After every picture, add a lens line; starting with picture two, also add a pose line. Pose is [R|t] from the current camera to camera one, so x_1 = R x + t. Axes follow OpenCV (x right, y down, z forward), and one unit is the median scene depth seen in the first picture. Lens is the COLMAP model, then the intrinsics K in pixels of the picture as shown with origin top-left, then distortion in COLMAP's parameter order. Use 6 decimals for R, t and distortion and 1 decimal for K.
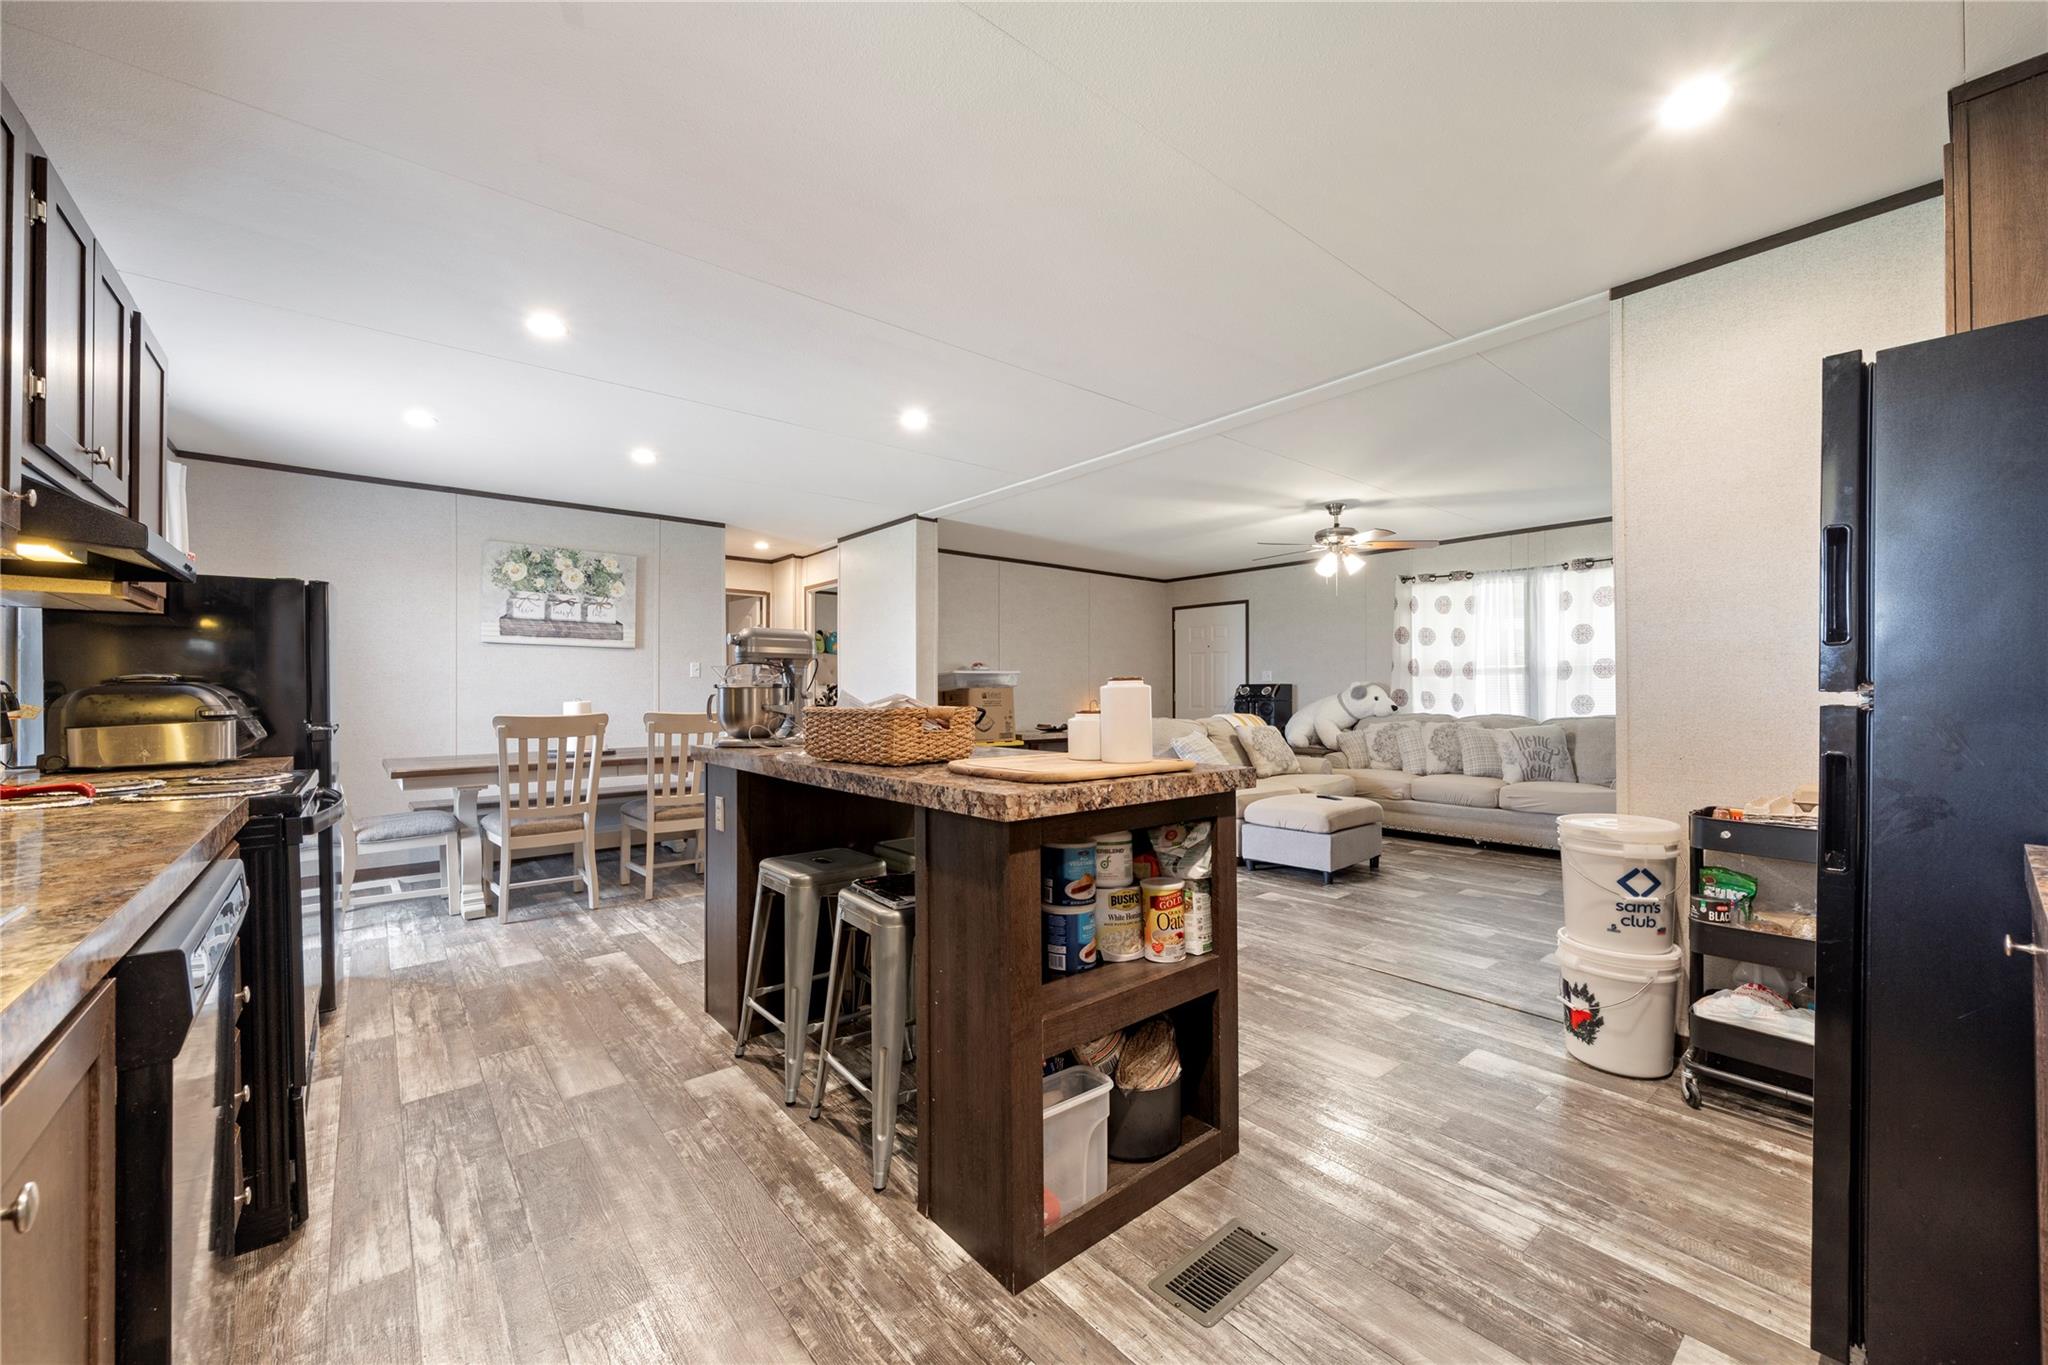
lens RADIAL K [[802.5, 0, 1006.1], [0, 802.5, 702.1], [0, 0, 1]] dist [-0.001238, 0.000052]
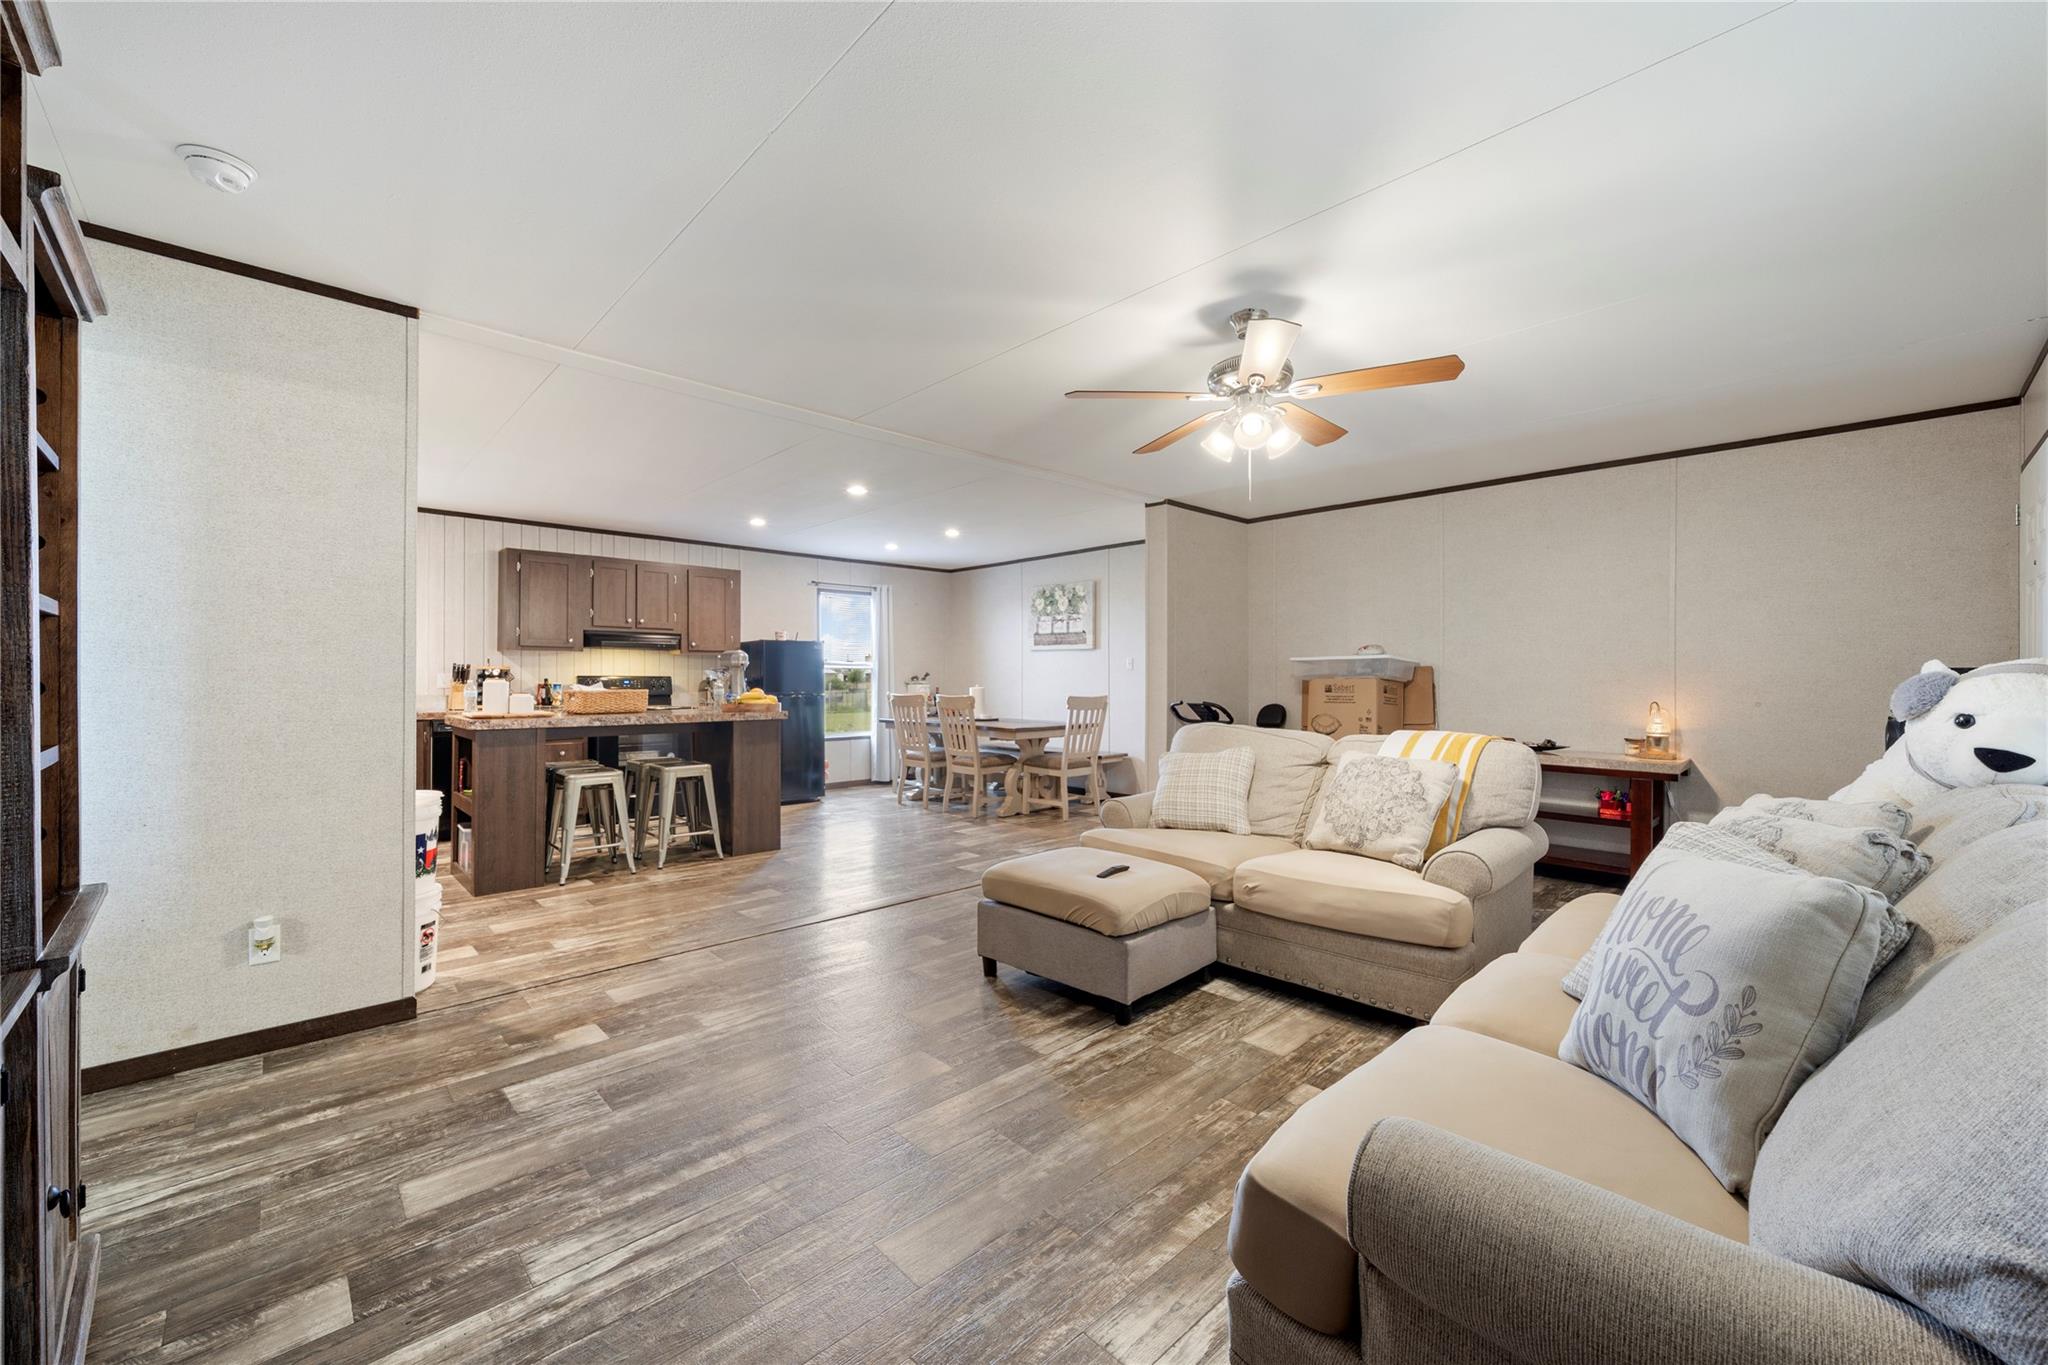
lens RADIAL K [[802.5, 0, 1037.3], [0, 802.5, 691.0], [0, 0, 1]] dist [-0.001238, 0.000052]
pose [[0.078346, 0.023332, -0.996653, 1.434727], [-0.012809, 0.999667, 0.022395, -0.044985], [0.996844, 0.011012, 0.078619, 1.330983]]
